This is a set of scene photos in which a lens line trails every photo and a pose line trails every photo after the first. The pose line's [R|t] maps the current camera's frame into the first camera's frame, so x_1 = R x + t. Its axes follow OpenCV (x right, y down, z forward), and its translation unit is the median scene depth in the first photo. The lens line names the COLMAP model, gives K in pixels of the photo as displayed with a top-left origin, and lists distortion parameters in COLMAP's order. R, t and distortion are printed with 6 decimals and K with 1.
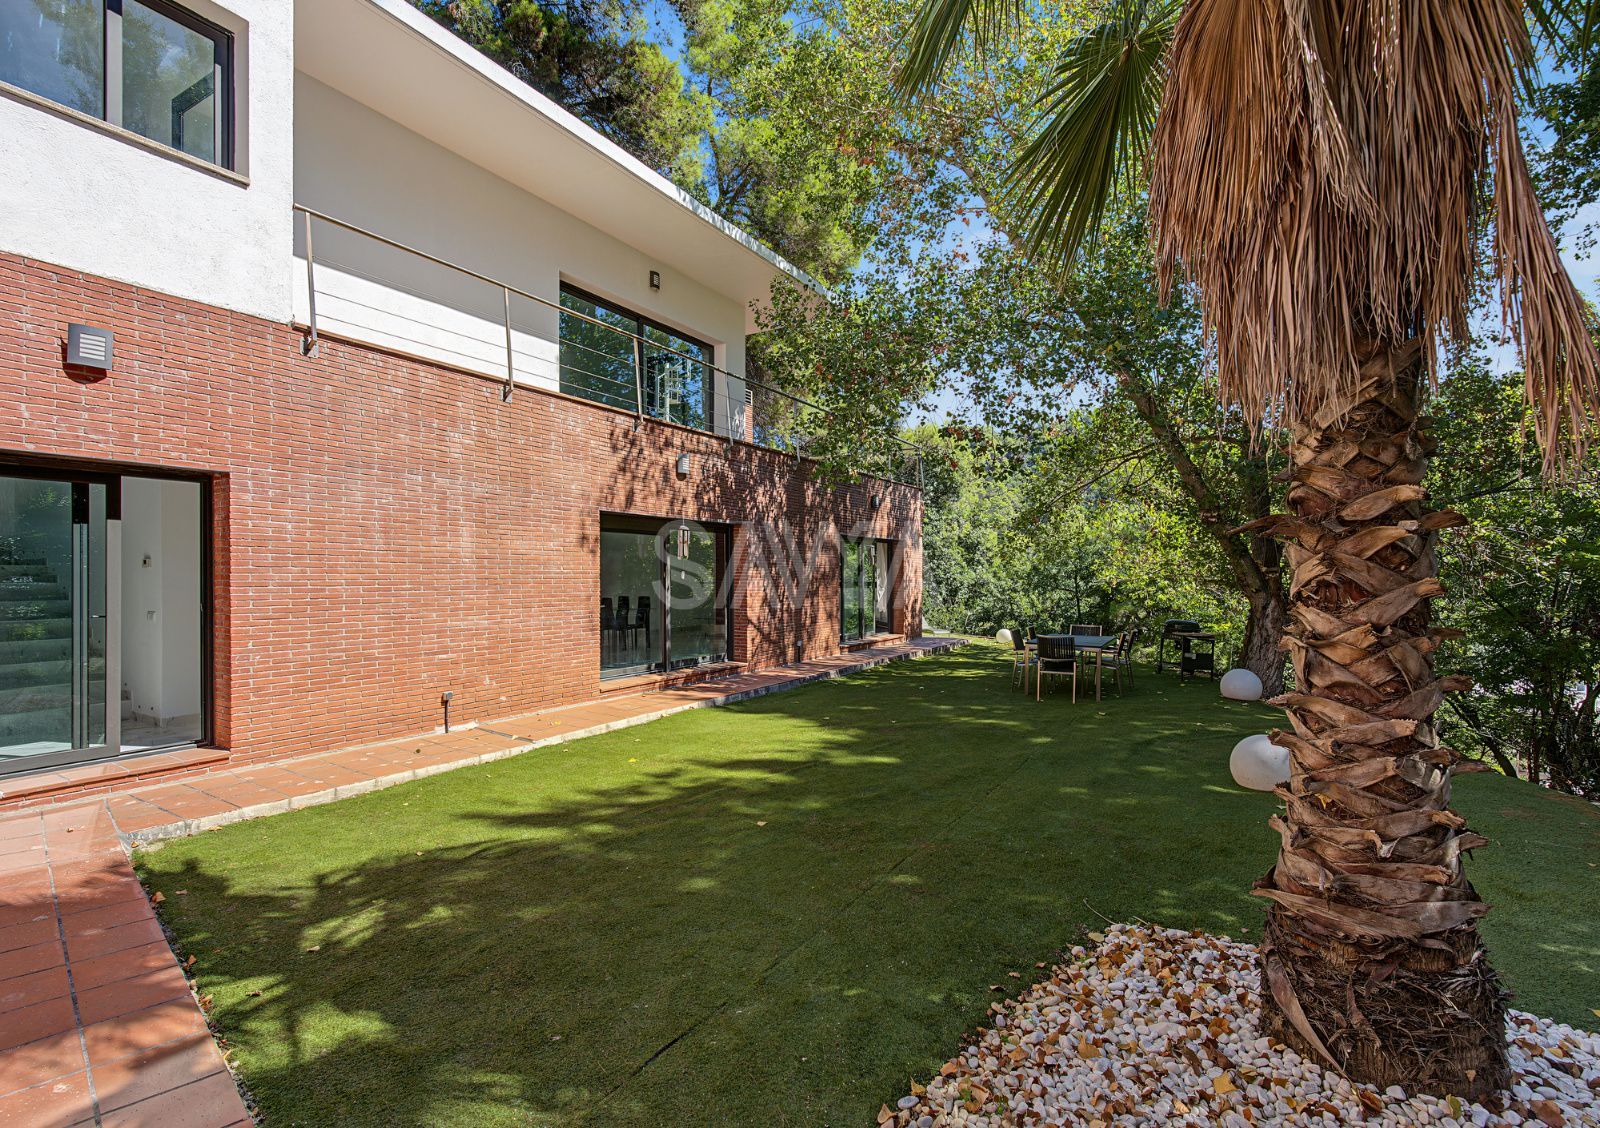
lens RADIAL K [[756.7, 0, 801.3], [0, 756.7, 576.6], [0, 0, 1]] dist [-0.004800, -0.000076]
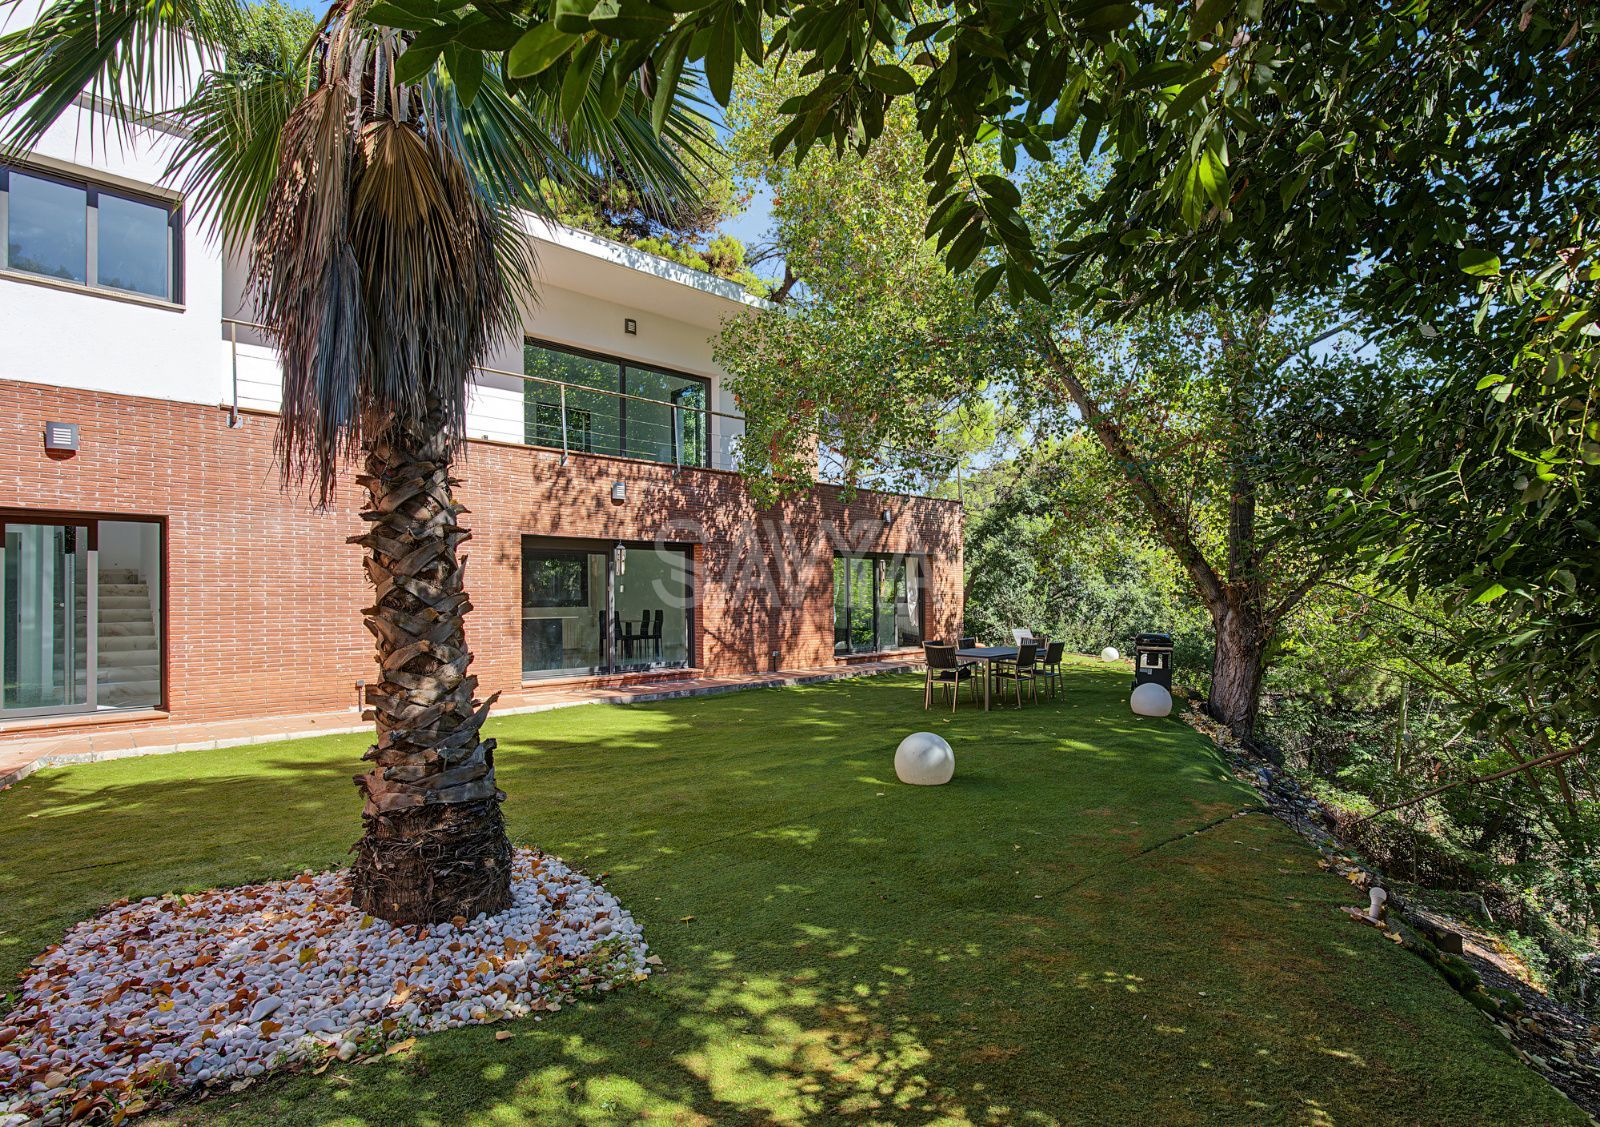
lens RADIAL K [[774.6, 0, 802.2], [0, 774.6, 590.9], [0, 0, 1]] dist [-0.005136, -0.000264]
pose [[0.967964, -0.006855, -0.250996, 0.369035], [0.005484, 0.999966, -0.006161, 0.009235], [0.251030, 0.004587, 0.967968, -0.048788]]
